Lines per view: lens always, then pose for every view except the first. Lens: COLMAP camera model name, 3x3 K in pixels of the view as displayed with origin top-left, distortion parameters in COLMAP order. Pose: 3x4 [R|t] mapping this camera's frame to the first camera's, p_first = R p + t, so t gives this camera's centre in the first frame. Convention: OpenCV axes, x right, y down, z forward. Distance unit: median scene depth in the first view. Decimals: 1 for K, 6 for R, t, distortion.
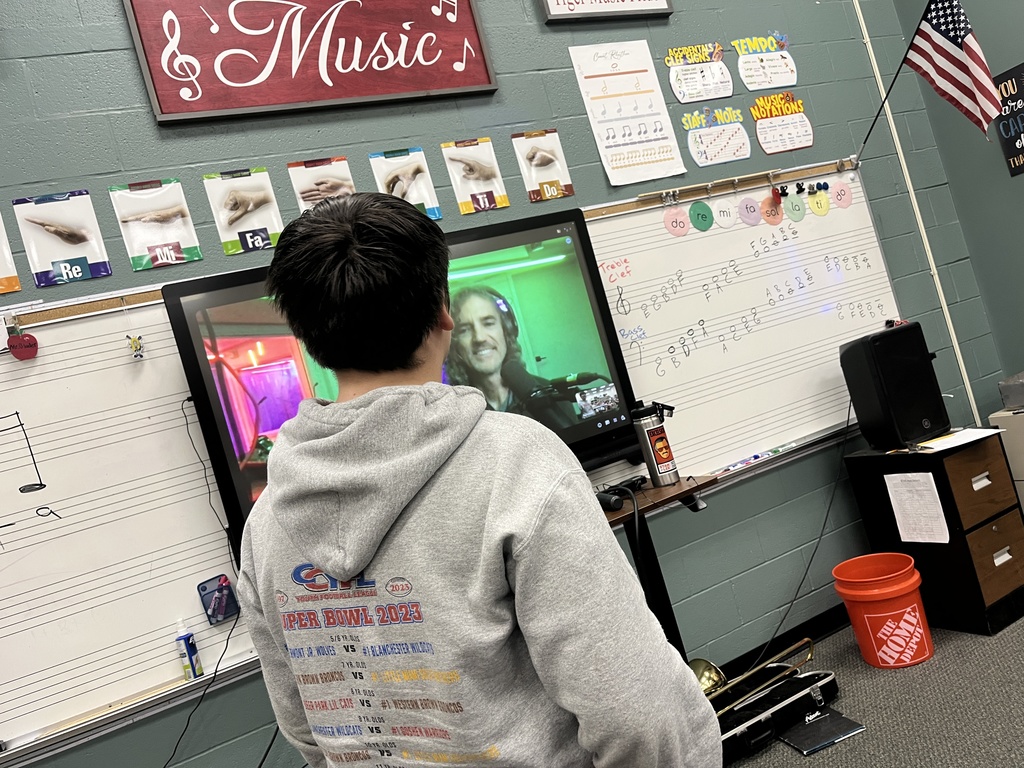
lens RADIAL K [[786.3, 0, 518.0], [0, 786.3, 384.3], [0, 0, 1]] dist [0.048390, -0.059316]
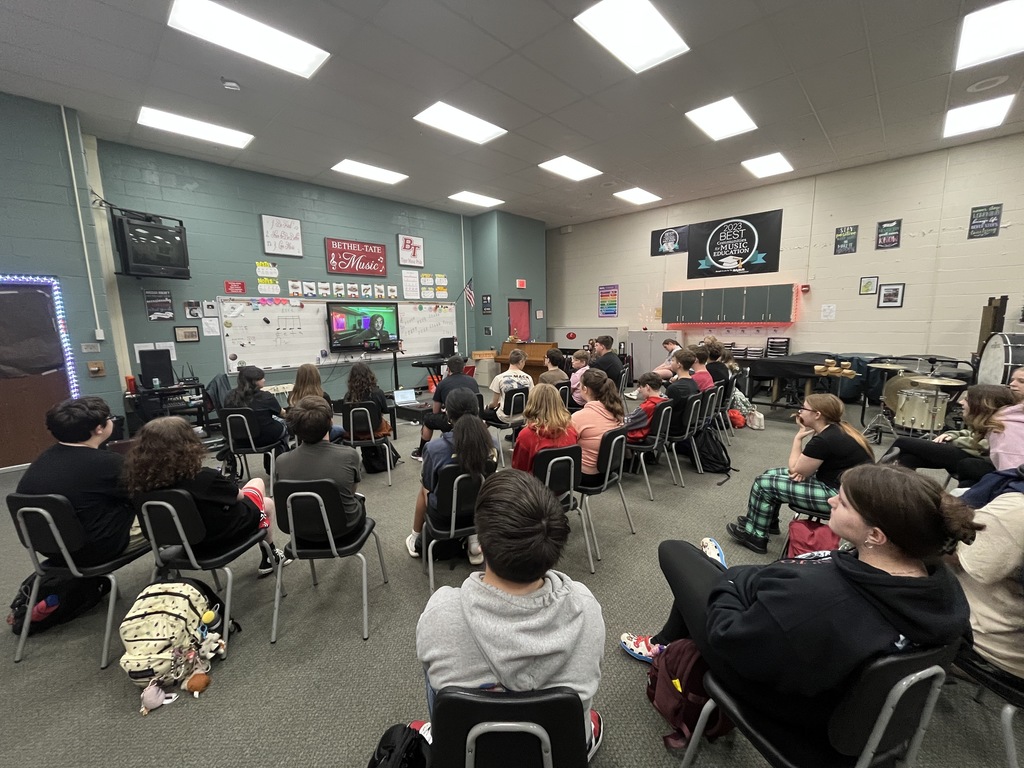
lens RADIAL K [[416.2, 0, 508.8], [0, 416.2, 384.5], [0, 0, 1]] dist [-0.003274, -0.000843]
pose [[0.900441, 0.199255, 0.386658, -0.224837], [-0.237871, 0.969784, 0.054193, -0.009736], [-0.364176, -0.140772, 0.920630, -1.987093]]
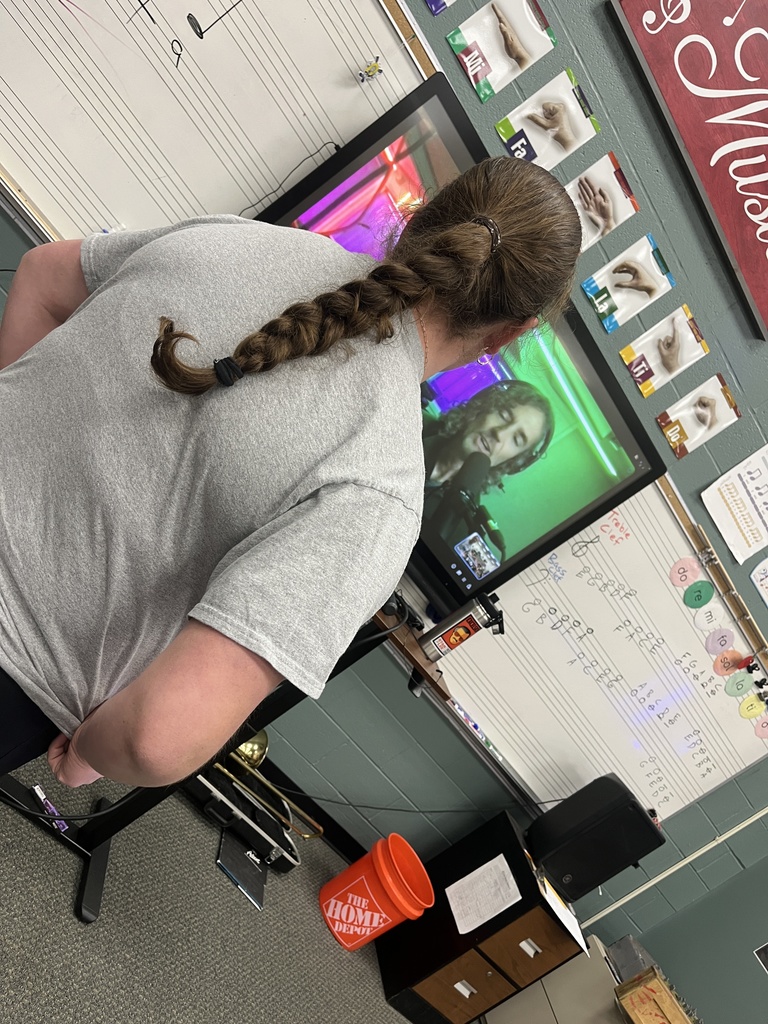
lens RADIAL K [[786.3, 0, 377.1], [0, 786.3, 522.1], [0, 0, 1]] dist [0.048390, -0.059316]
pose [[0.337757, 0.940951, 0.023069, -0.001151], [-0.936336, 0.333402, 0.110083, 0.015174], [0.095891, -0.058781, 0.993655, 0.032343]]
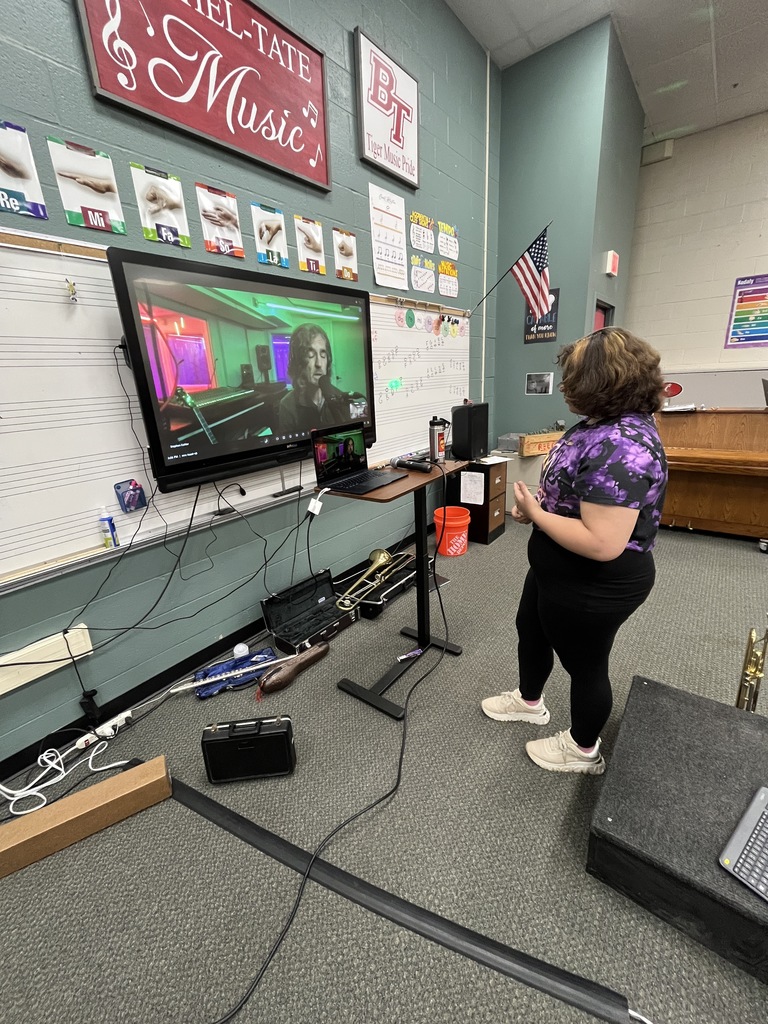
lens RADIAL K [[416.2, 0, 384.7], [0, 416.2, 509.6], [0, 0, 1]] dist [-0.003274, -0.000843]
pose [[0.869051, 0.087400, 0.486942, -0.269355], [-0.198668, 0.963076, 0.181704, 0.052311], [-0.453081, -0.254650, 0.854325, 0.109632]]
